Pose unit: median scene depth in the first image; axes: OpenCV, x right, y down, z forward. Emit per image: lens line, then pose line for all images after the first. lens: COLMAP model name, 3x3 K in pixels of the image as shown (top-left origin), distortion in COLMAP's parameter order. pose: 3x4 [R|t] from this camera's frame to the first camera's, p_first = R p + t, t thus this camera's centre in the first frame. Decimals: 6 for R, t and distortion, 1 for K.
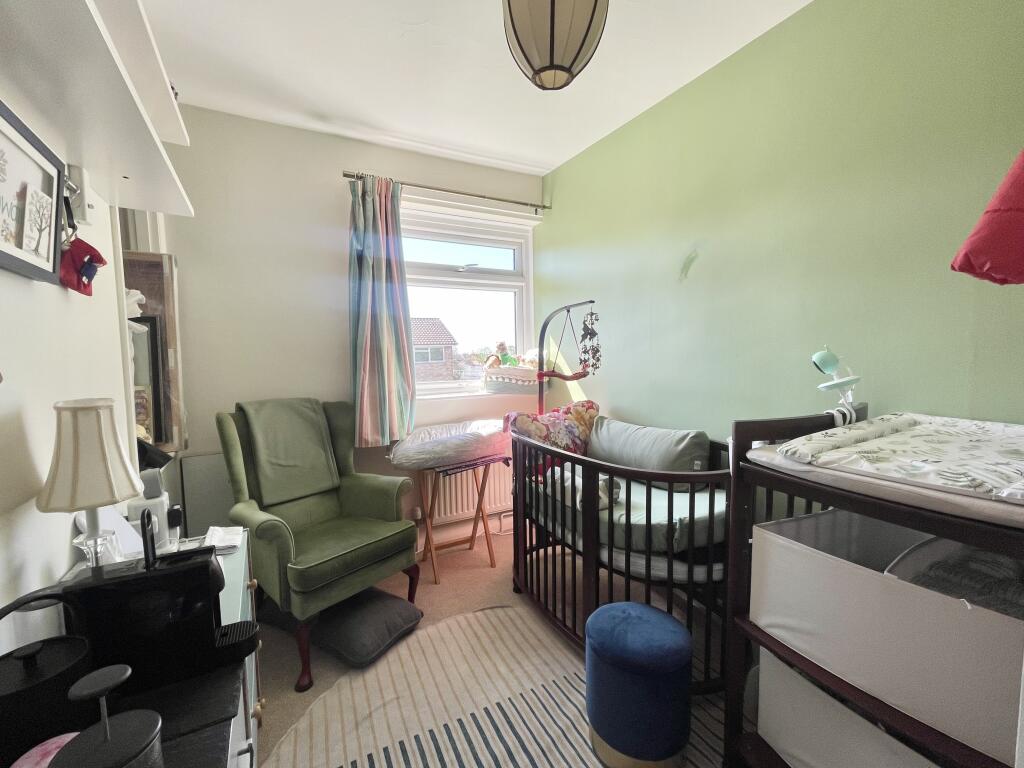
lens RADIAL K [[421.7, 0, 512.0], [0, 421.7, 384.0], [0, 0, 1]] dist [-0.002094, -0.000544]
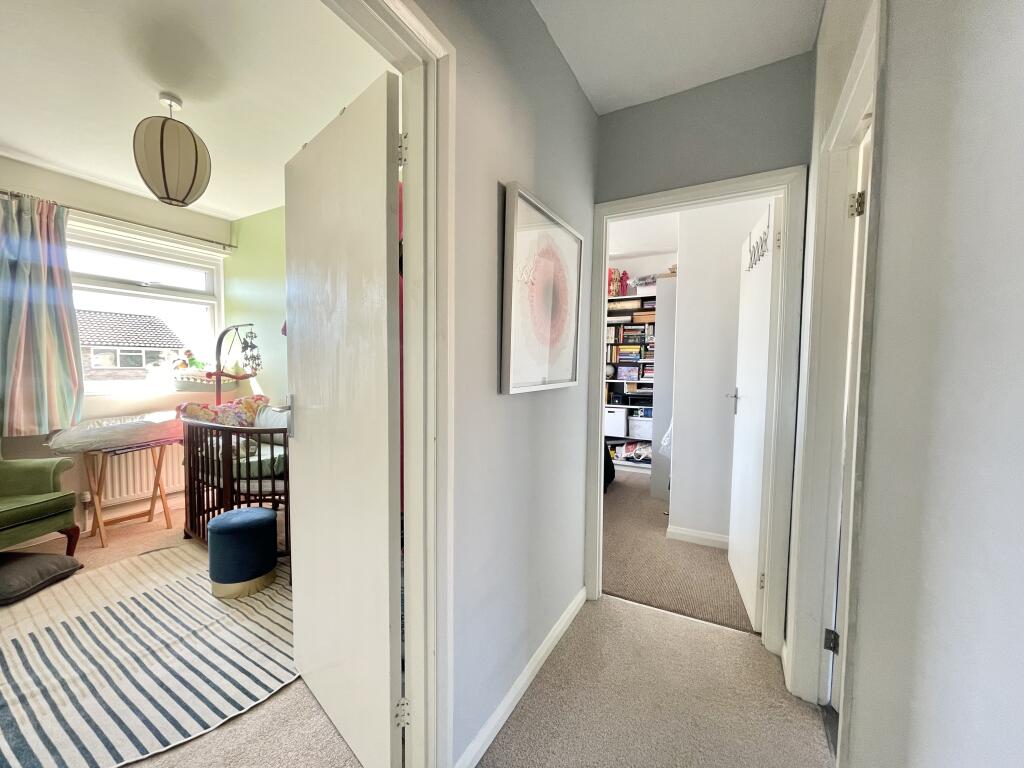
lens RADIAL K [[396.3, 0, 512.0], [0, 396.3, 384.0], [0, 0, 1]] dist [-0.002226, -0.000717]
pose [[0.854079, 0.004177, 0.520126, 0.227881], [0.007710, 0.999756, -0.020688, 0.040836], [-0.520086, 0.021680, 0.853839, -0.576199]]
